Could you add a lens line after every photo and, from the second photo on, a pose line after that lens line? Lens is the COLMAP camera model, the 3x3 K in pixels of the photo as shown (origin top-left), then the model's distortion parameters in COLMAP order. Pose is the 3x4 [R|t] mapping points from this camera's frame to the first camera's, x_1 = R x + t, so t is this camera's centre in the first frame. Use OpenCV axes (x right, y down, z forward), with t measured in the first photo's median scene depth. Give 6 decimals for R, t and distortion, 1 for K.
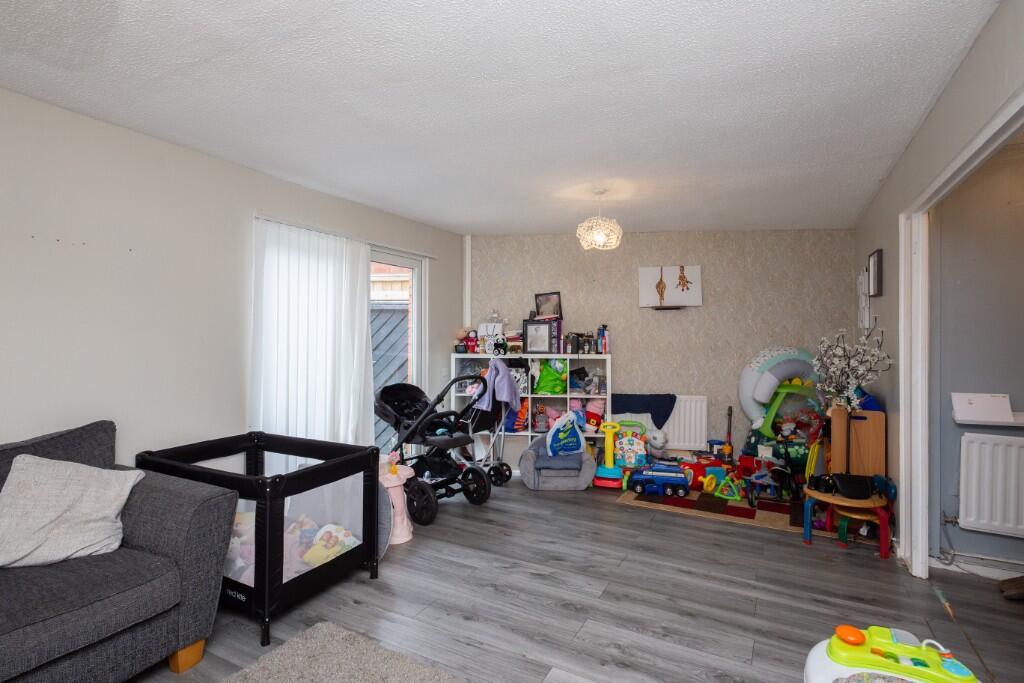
lens RADIAL K [[508.1, 0, 515.2], [0, 508.1, 331.1], [0, 0, 1]] dist [0.017558, -0.010725]
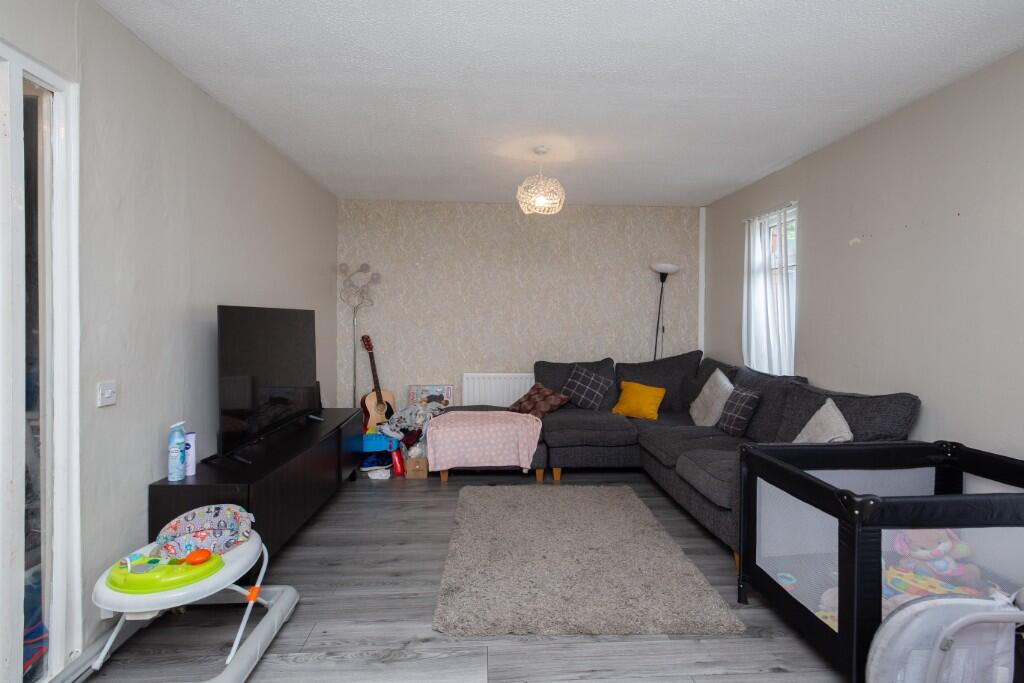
lens RADIAL K [[508.1, 0, 515.2], [0, 508.1, 331.1], [0, 0, 1]] dist [0.017558, -0.010725]
pose [[-0.852704, -0.005614, -0.522364, 0.403129], [-0.007930, 0.999966, 0.002198, 0.050286], [0.522334, 0.006016, -0.852720, 1.451128]]
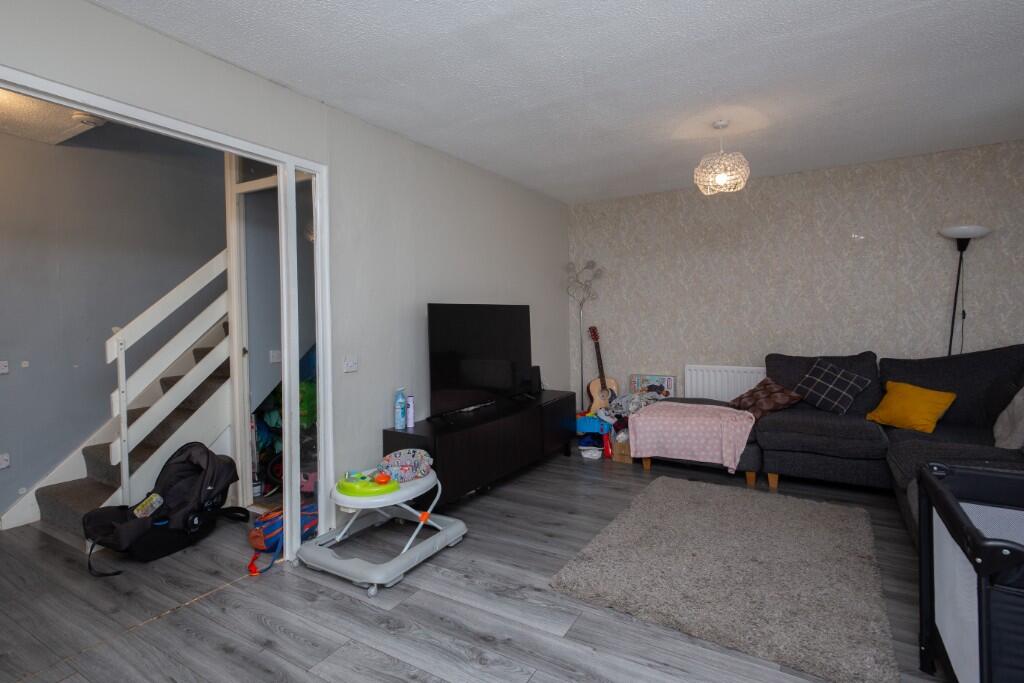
lens RADIAL K [[506.3, 0, 514.0], [0, 506.3, 324.5], [0, 0, 1]] dist [0.016134, -0.001116]
pose [[-0.998585, 0.006627, 0.052760, 0.091096], [0.006742, 0.999975, 0.002004, 0.060036], [-0.052745, 0.002357, -0.998605, 1.611102]]
